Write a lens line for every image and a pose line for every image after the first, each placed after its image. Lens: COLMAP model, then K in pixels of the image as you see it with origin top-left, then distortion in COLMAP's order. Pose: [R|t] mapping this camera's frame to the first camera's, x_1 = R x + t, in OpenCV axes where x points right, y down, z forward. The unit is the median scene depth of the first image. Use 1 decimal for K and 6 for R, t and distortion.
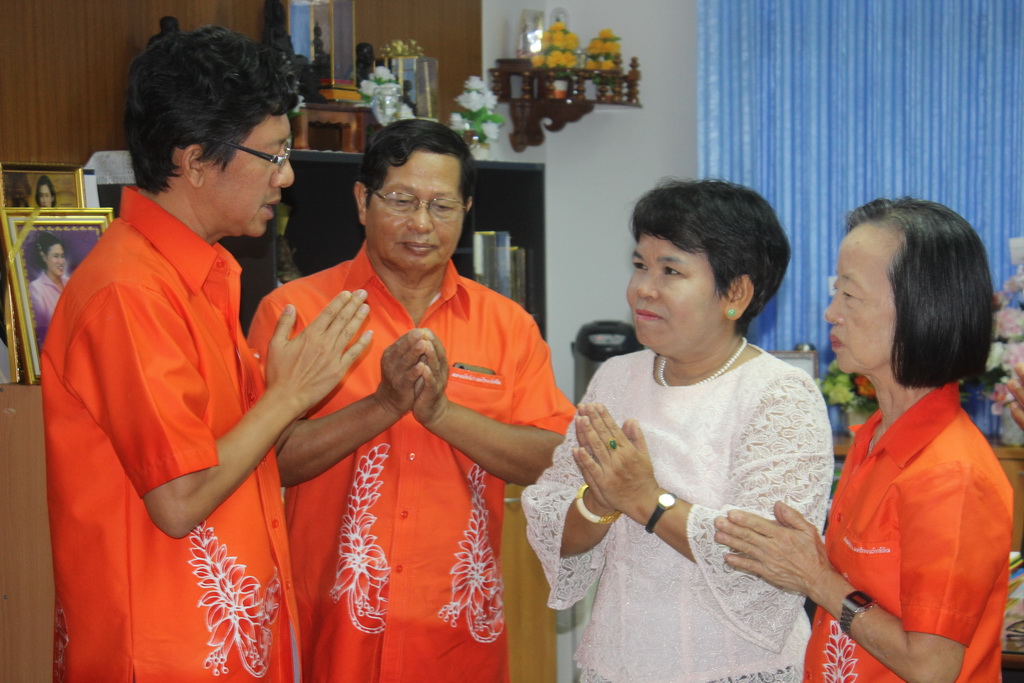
lens RADIAL K [[2577.2, 0, 522.8], [0, 2577.2, 340.5], [0, 0, 1]] dist [0.120231, 0.000000]
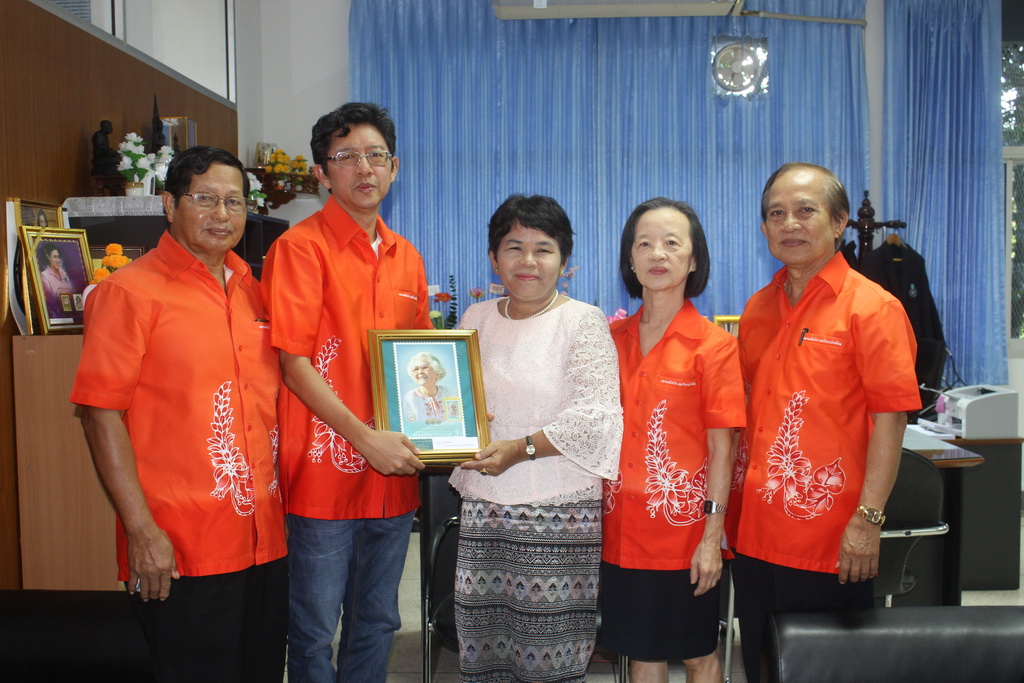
lens RADIAL K [[1192.9, 0, 505.4], [0, 1192.9, 352.8], [0, 0, 1]] dist [-0.052643, 0.000000]
pose [[0.955042, -0.017520, 0.295954, -0.087057], [0.014555, 0.999819, 0.012219, 0.015398], [-0.296115, -0.007362, 0.955124, 0.133358]]
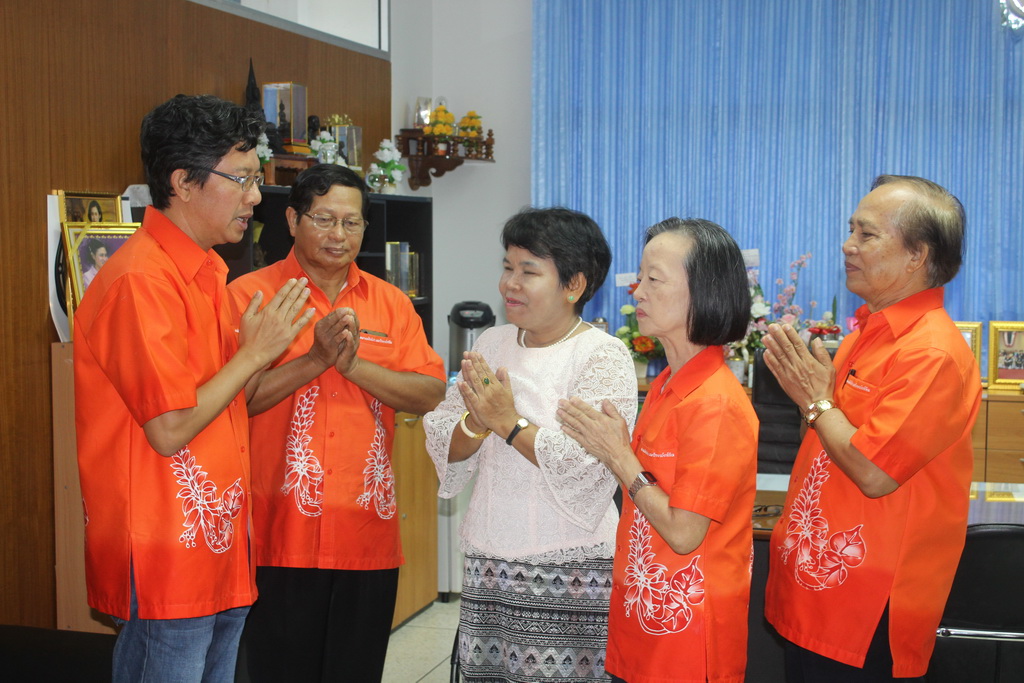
lens RADIAL K [[1607.2, 0, 504.8], [0, 1607.2, 320.4], [0, 0, 1]] dist [0.007301, 0.000000]
pose [[0.998368, 0.009369, 0.056338, -0.001102], [-0.009698, 0.999937, 0.005565, -0.001632], [-0.056282, -0.006102, 0.998396, 0.046569]]
